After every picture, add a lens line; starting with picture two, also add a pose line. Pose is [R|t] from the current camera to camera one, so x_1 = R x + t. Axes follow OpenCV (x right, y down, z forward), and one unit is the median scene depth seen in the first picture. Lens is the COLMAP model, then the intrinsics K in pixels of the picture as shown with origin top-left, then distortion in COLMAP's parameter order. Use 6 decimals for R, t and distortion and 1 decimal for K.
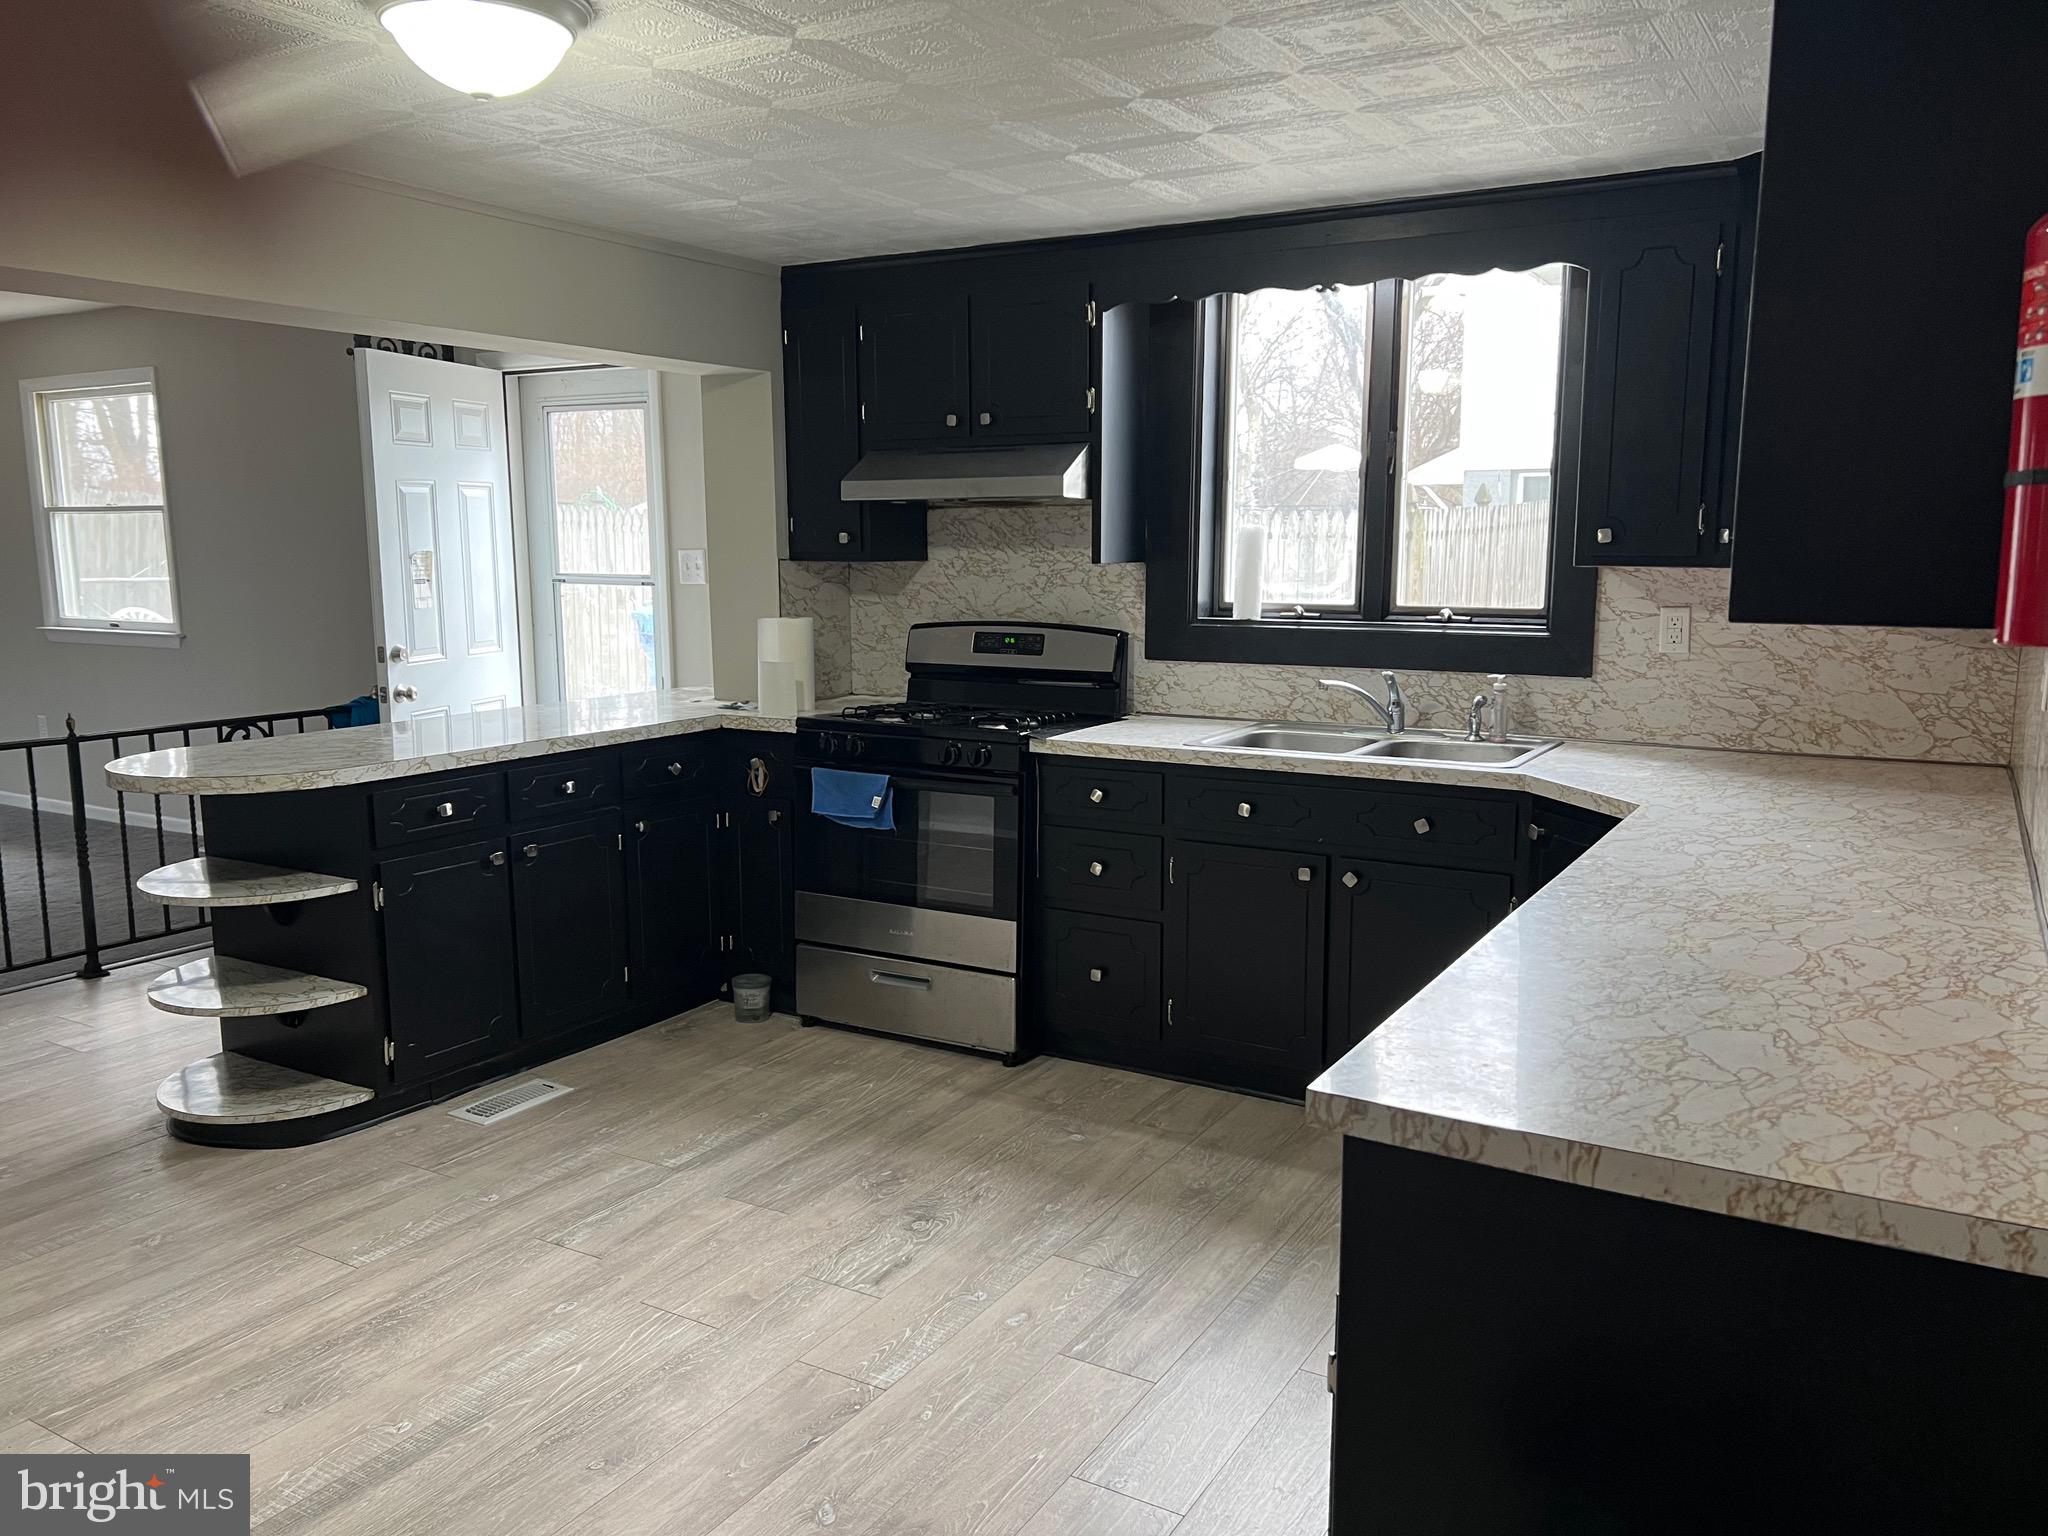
lens RADIAL K [[1532.9, 0, 1024.8], [0, 1532.9, 766.2], [0, 0, 1]] dist [0.055258, -0.062312]
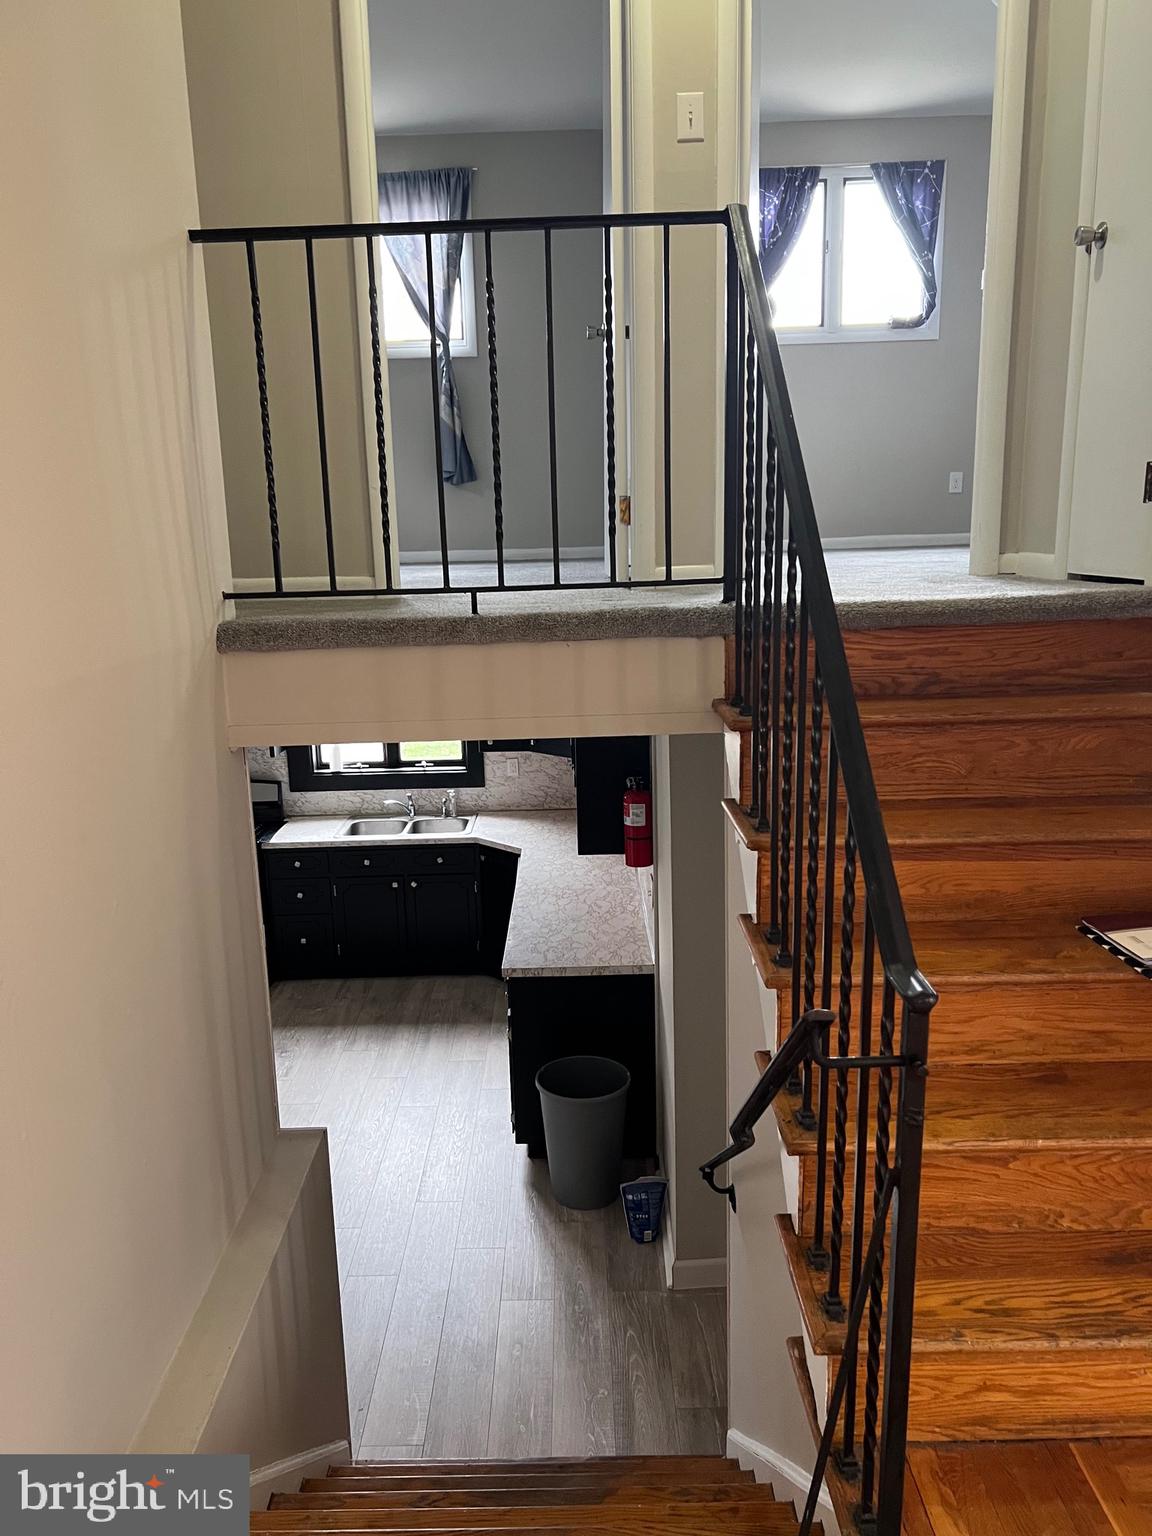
lens RADIAL K [[1149.7, 0, 576.3], [0, 1149.7, 775.9], [0, 0, 1]] dist [0.055258, -0.062312]
pose [[0.857697, -0.125917, 0.498498, -0.418895], [0.098176, 0.991817, 0.081609, -0.202141], [-0.504695, -0.021055, 0.863041, -0.667814]]
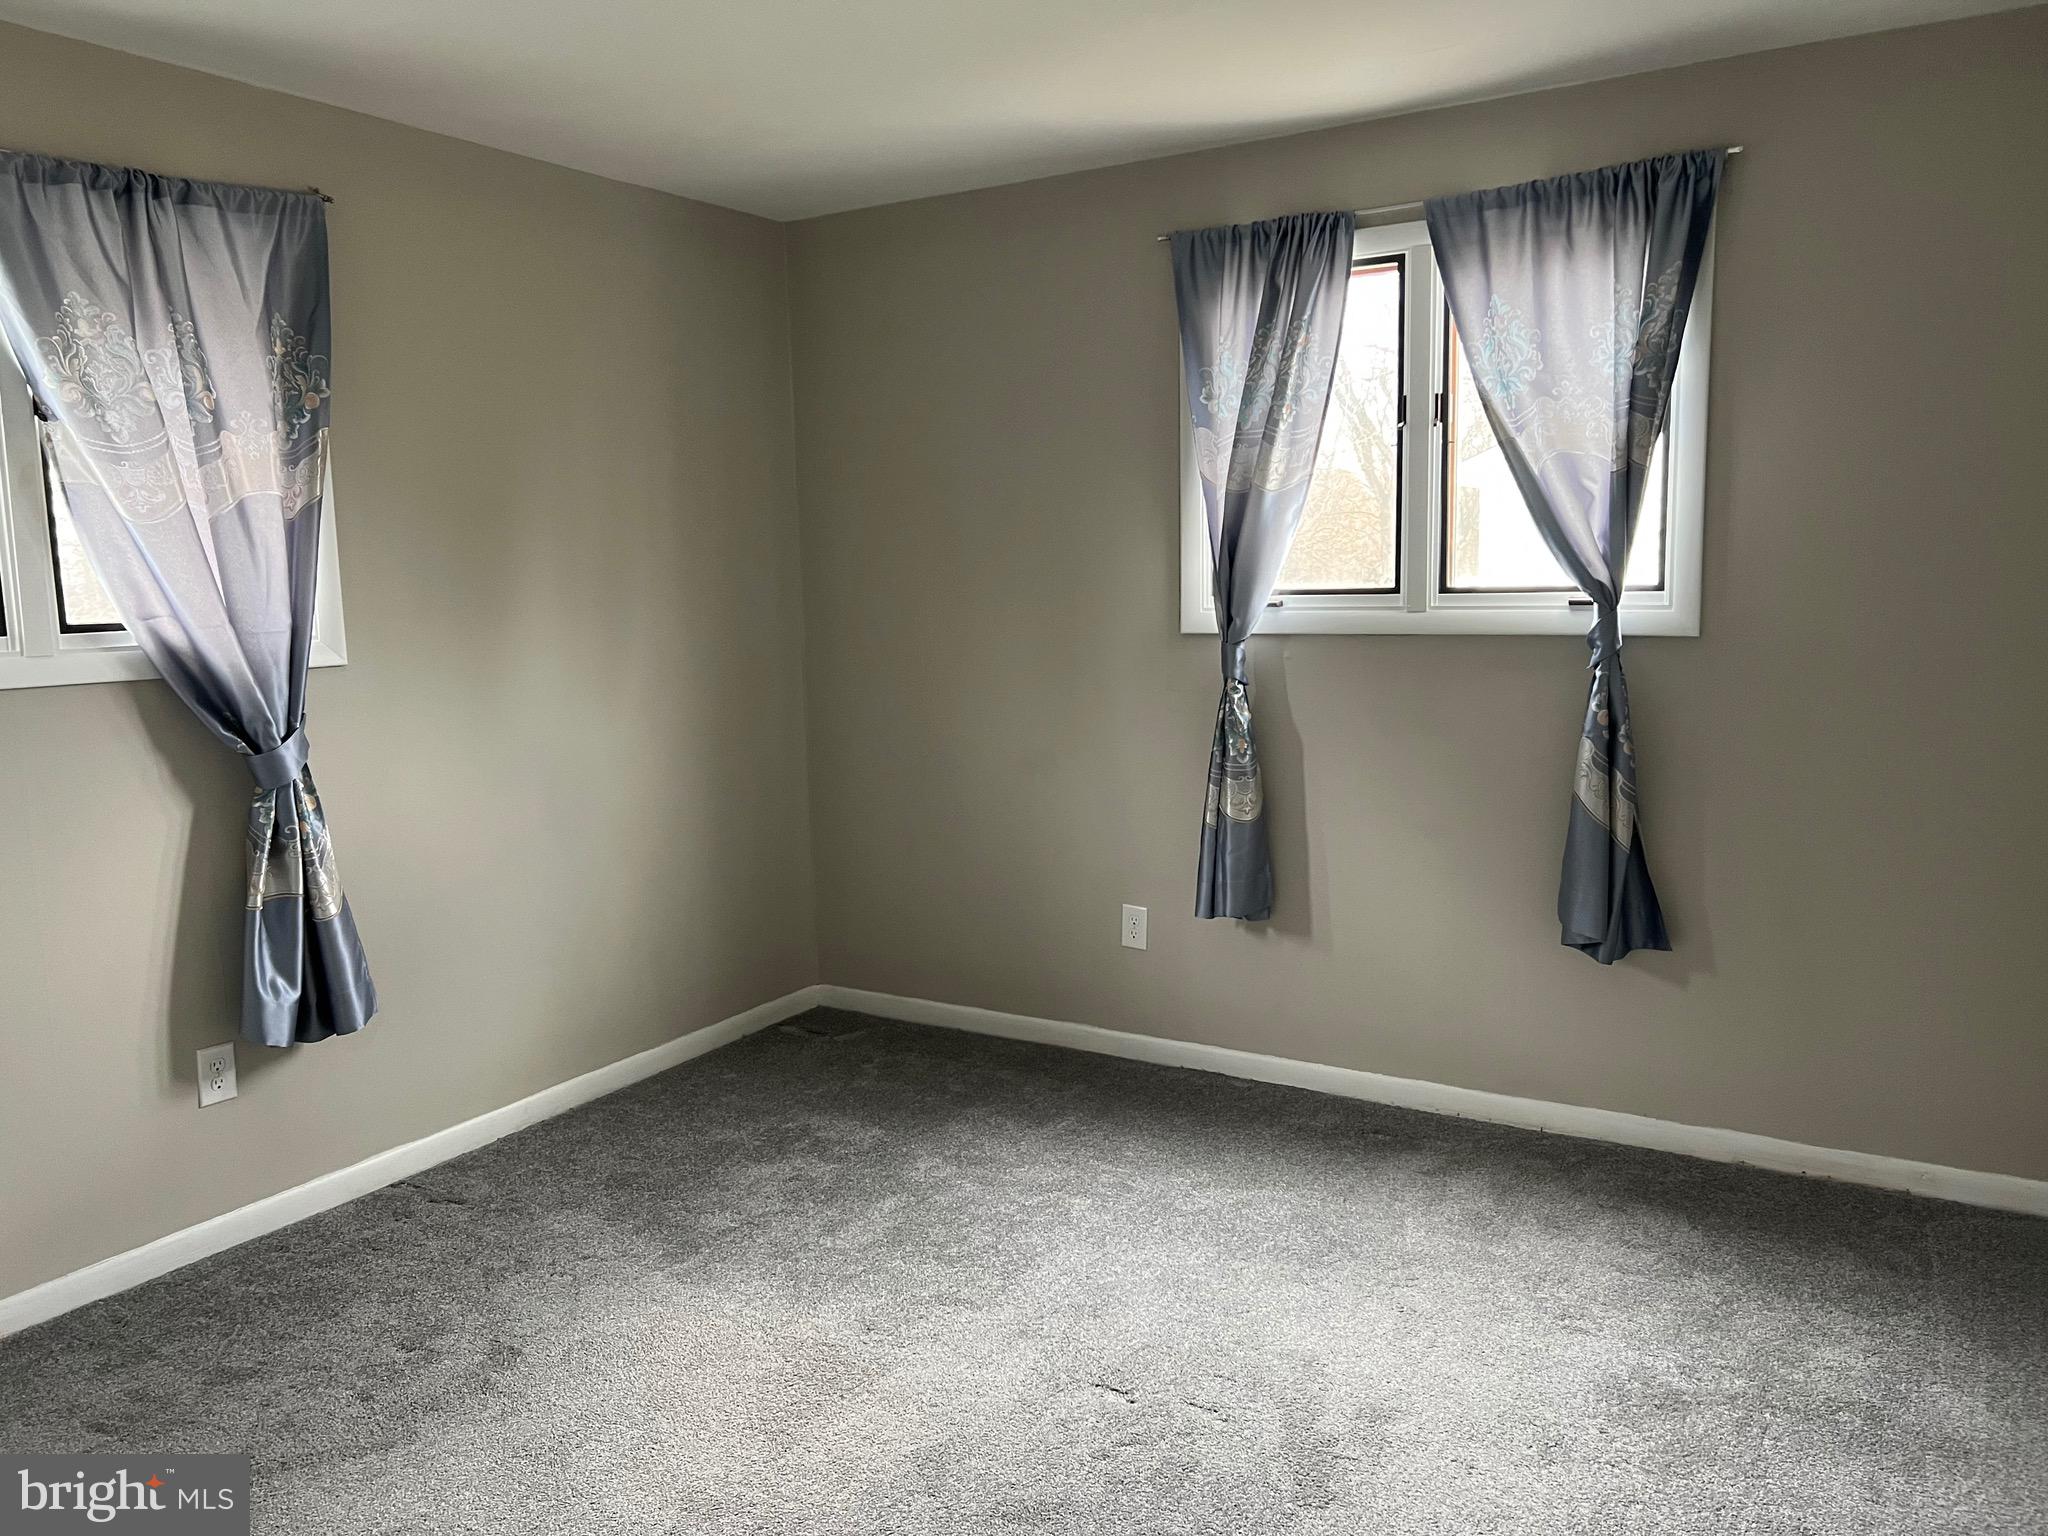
lens RADIAL K [[1532.9, 0, 1030.4], [0, 1532.9, 750.2], [0, 0, 1]] dist [0.055258, -0.062312]
pose [[0.999762, -0.016077, 0.014759, -0.008692], [0.016480, 0.999483, -0.027602, -0.594414], [-0.014308, 0.027839, 0.999510, 0.030554]]
